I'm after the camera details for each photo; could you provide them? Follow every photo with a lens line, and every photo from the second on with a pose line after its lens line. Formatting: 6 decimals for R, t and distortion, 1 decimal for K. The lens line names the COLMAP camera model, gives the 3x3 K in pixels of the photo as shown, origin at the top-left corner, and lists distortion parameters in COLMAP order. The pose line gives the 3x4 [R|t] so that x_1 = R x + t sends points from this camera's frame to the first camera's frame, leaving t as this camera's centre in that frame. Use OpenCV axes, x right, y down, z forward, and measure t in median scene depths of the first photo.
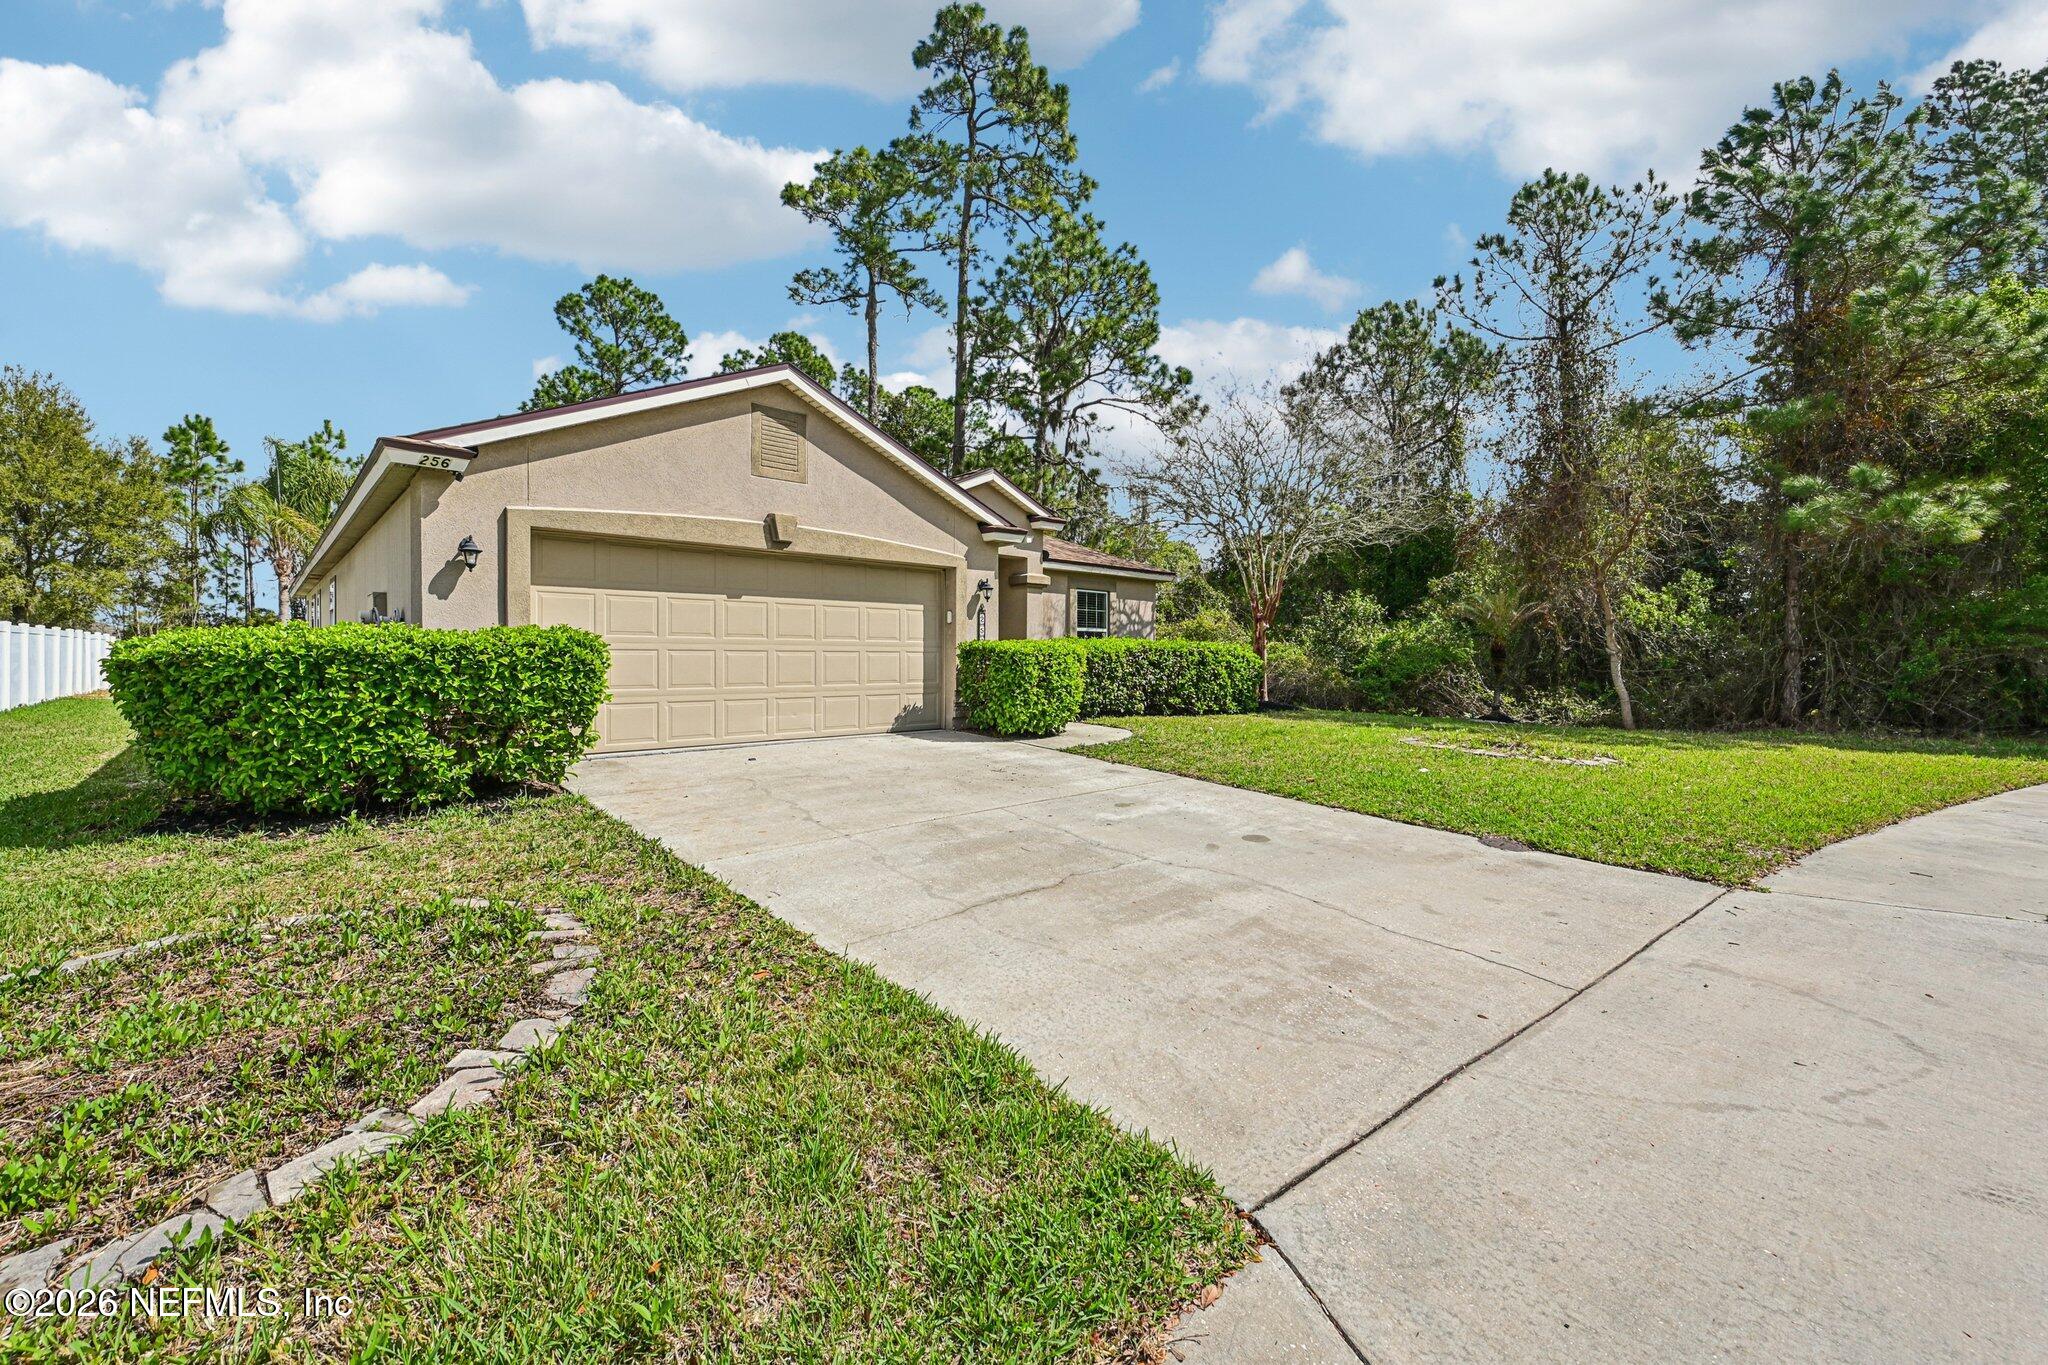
lens RADIAL K [[808.8, 0, 1028.4], [0, 808.8, 669.4], [0, 0, 1]] dist [-0.000789, 0.001180]
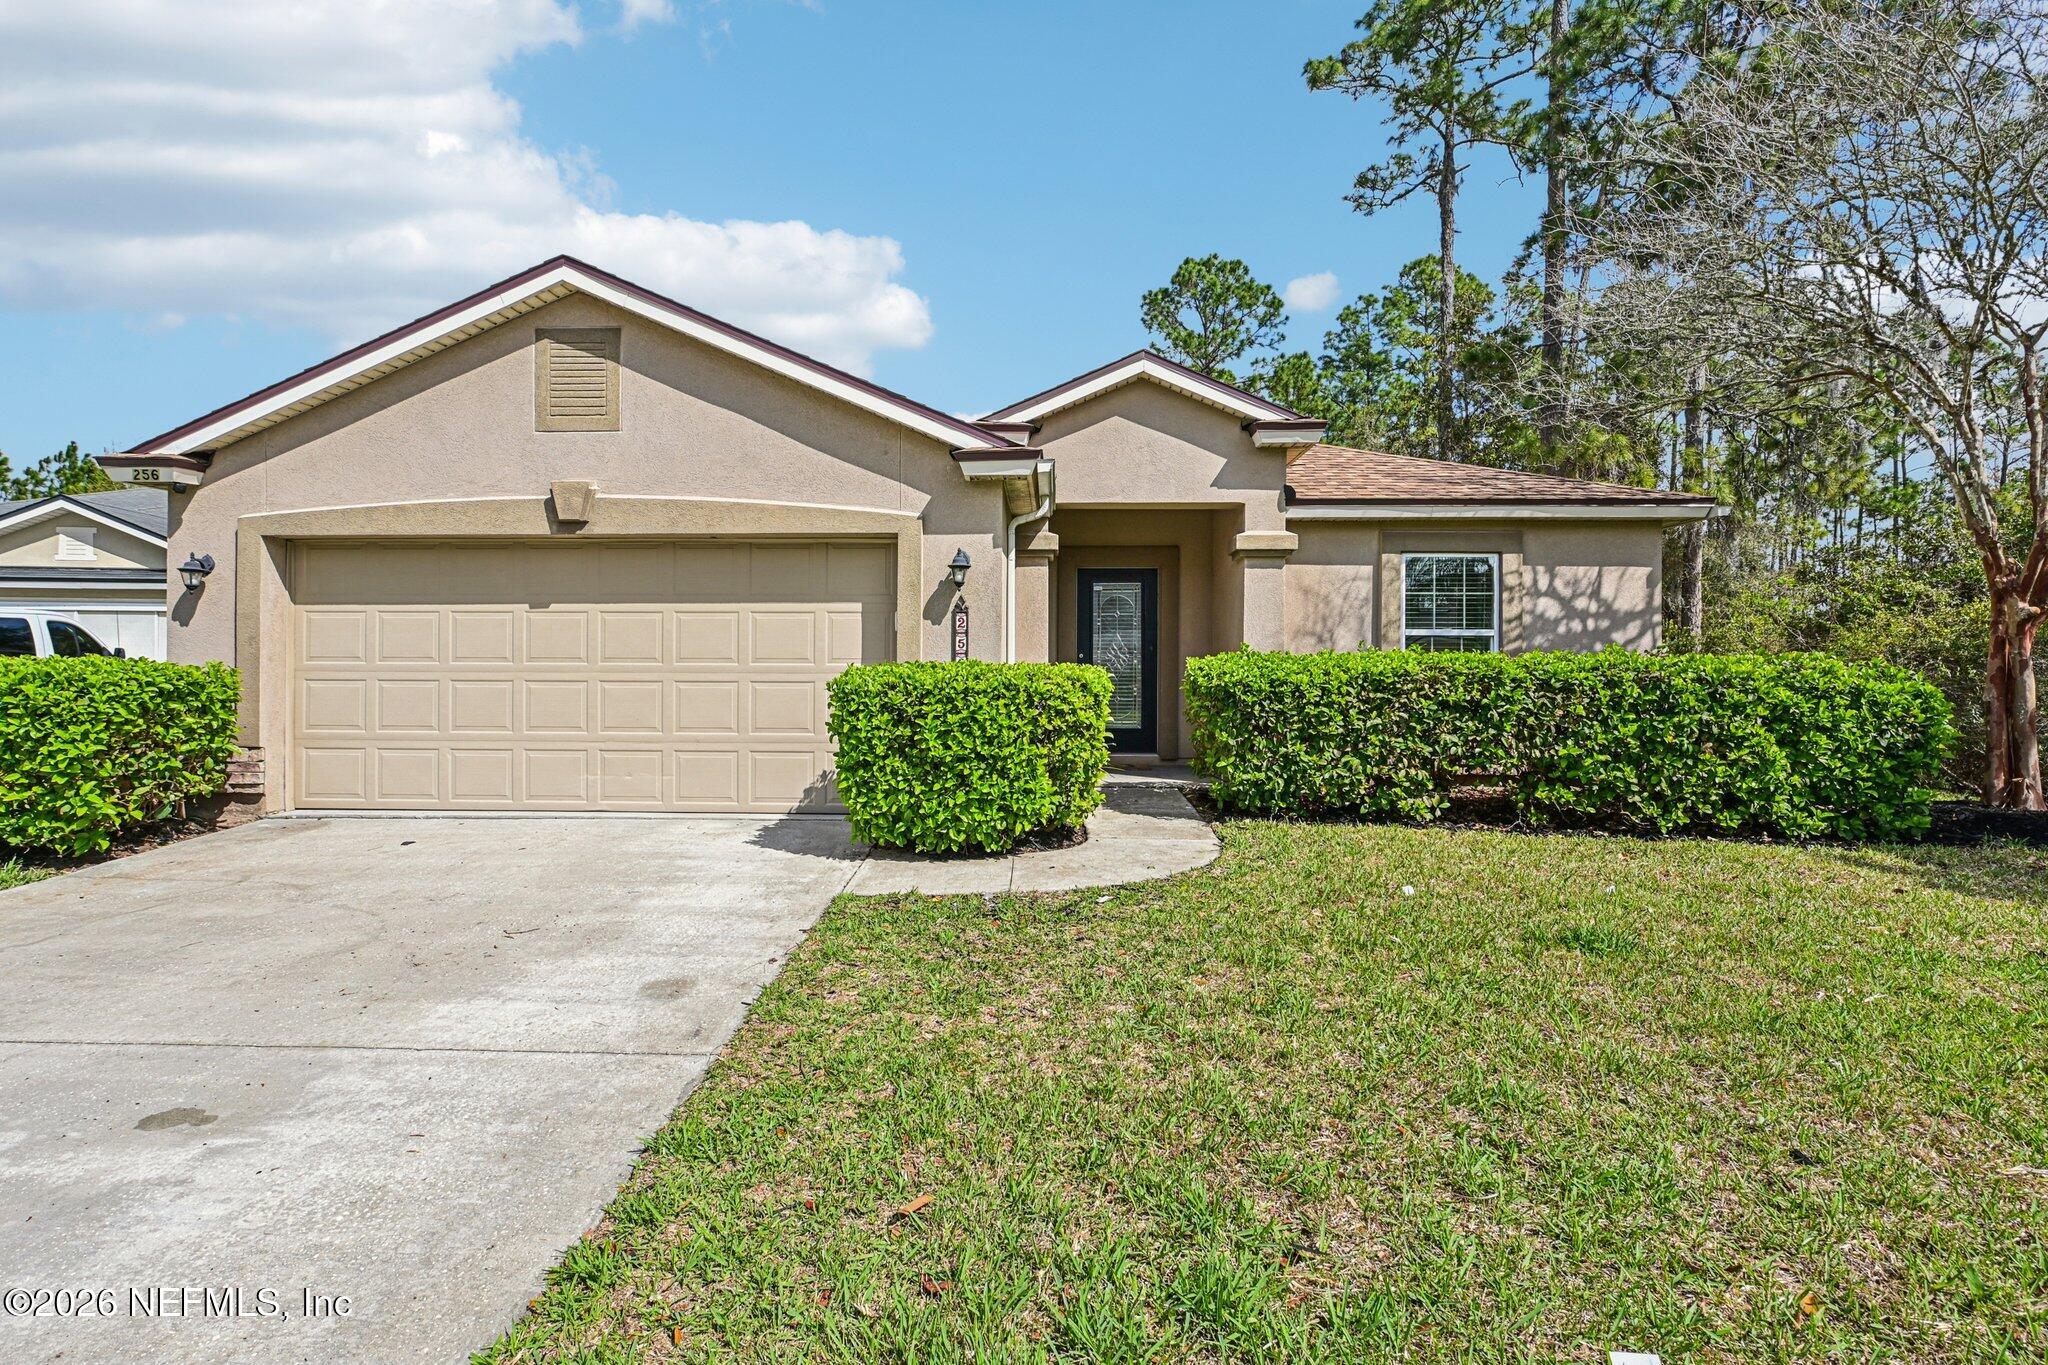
lens RADIAL K [[951.9, 0, 1033.7], [0, 951.9, 667.0], [0, 0, 1]] dist [-0.003236, 0.000391]
pose [[0.706984, -0.005219, -0.707210, 0.343464], [-0.011956, 0.999742, -0.019330, -0.016007], [0.707128, 0.022121, 0.706739, 0.458111]]
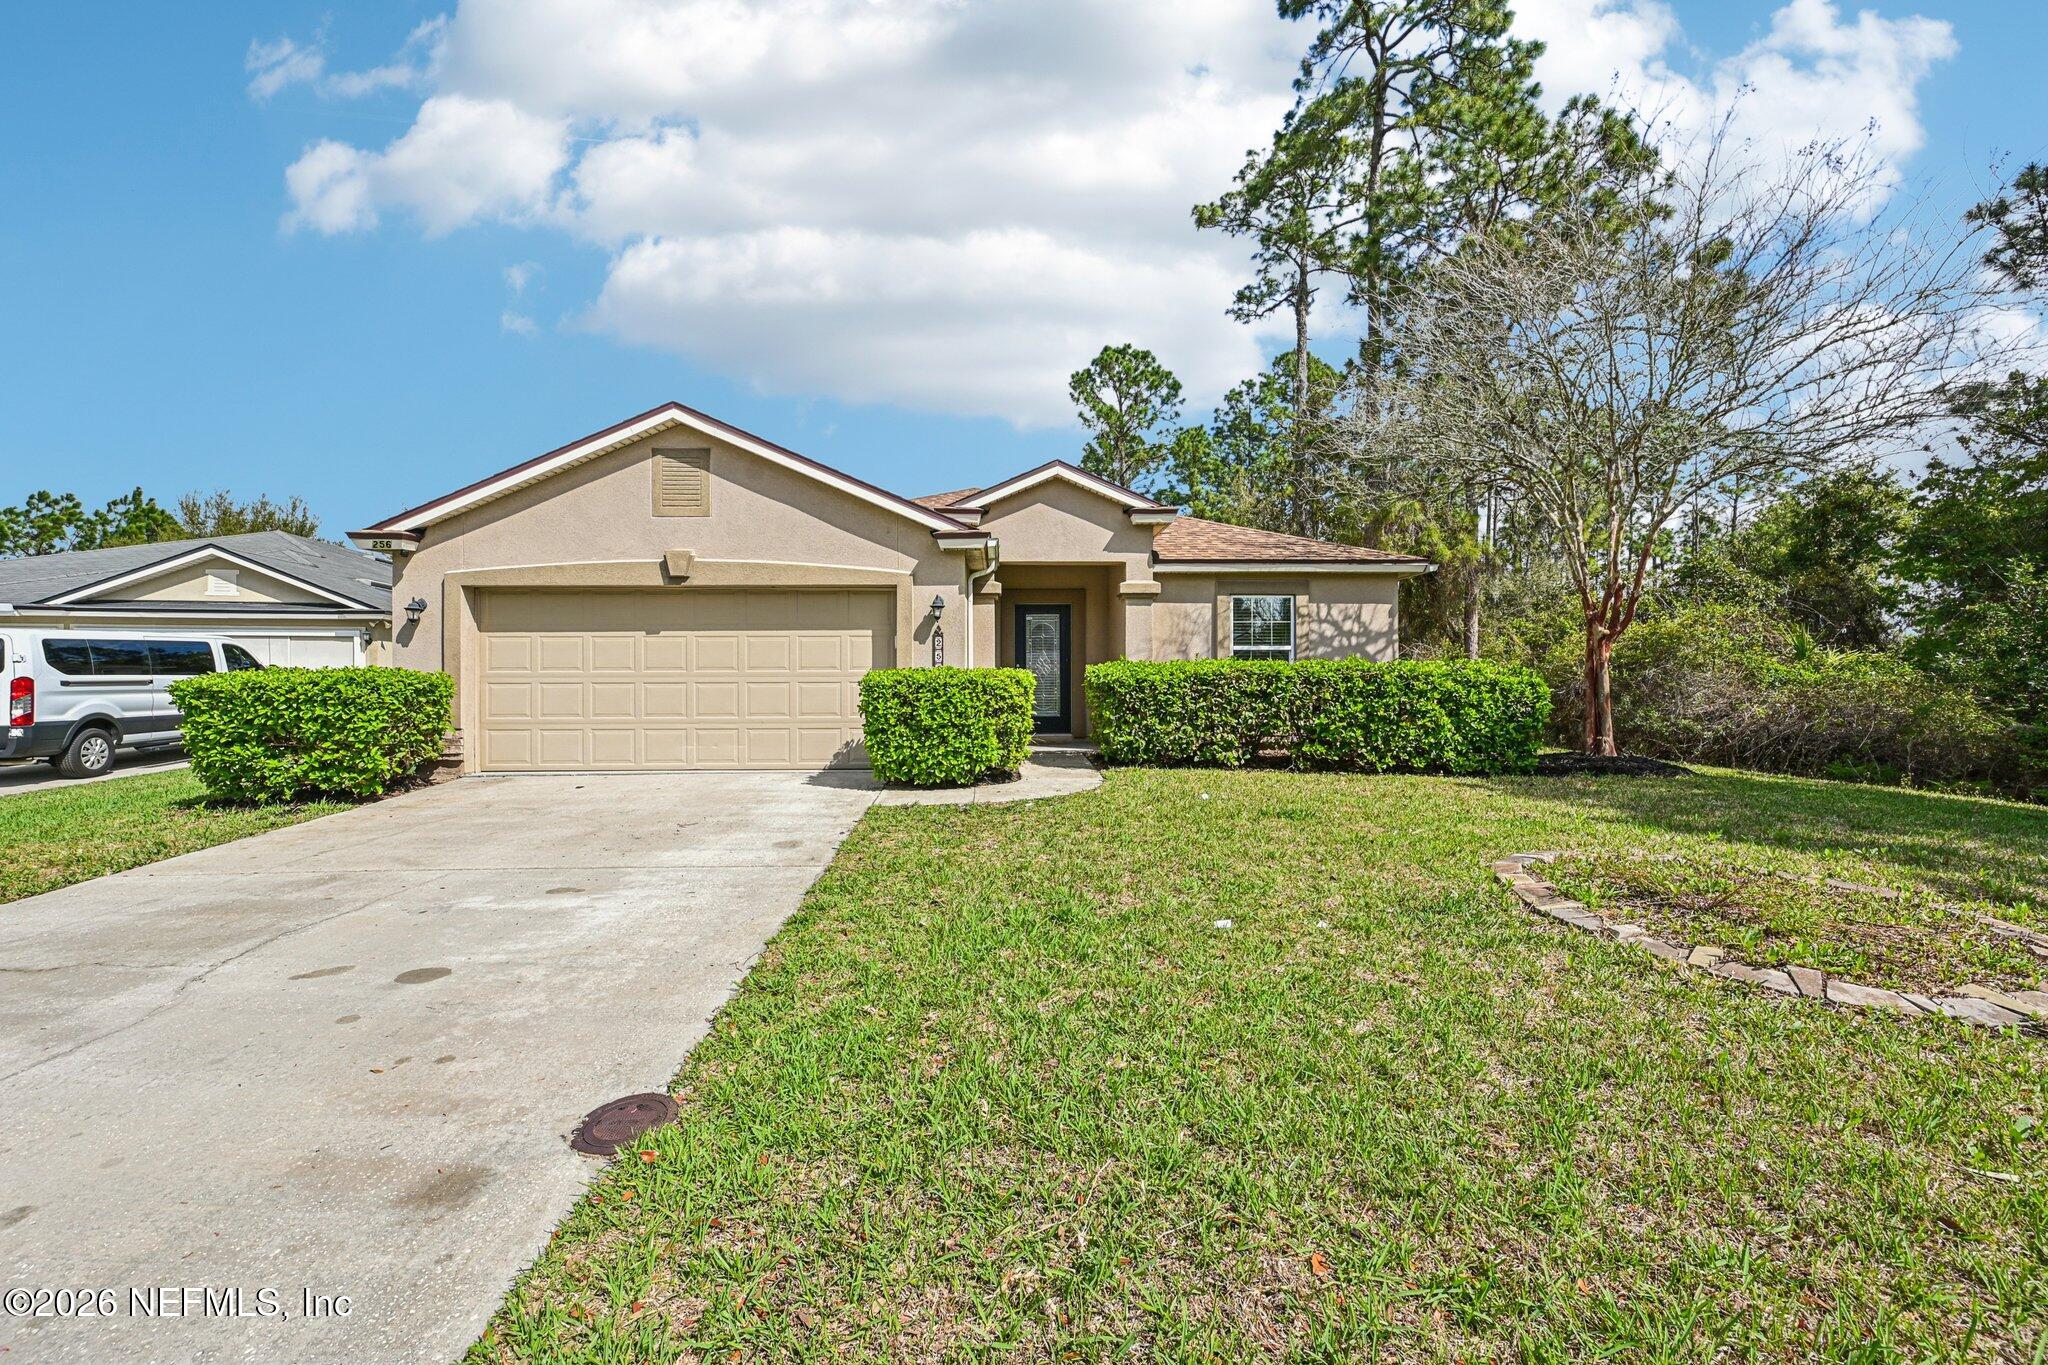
lens RADIAL K [[808.8, 0, 1038.1], [0, 808.8, 676.3], [0, 0, 1]] dist [-0.000789, 0.001180]
pose [[0.753229, -0.013513, -0.657620, 0.456963], [-0.003418, 0.999695, -0.024456, -0.005318], [0.657750, 0.020669, 0.752953, 0.341272]]
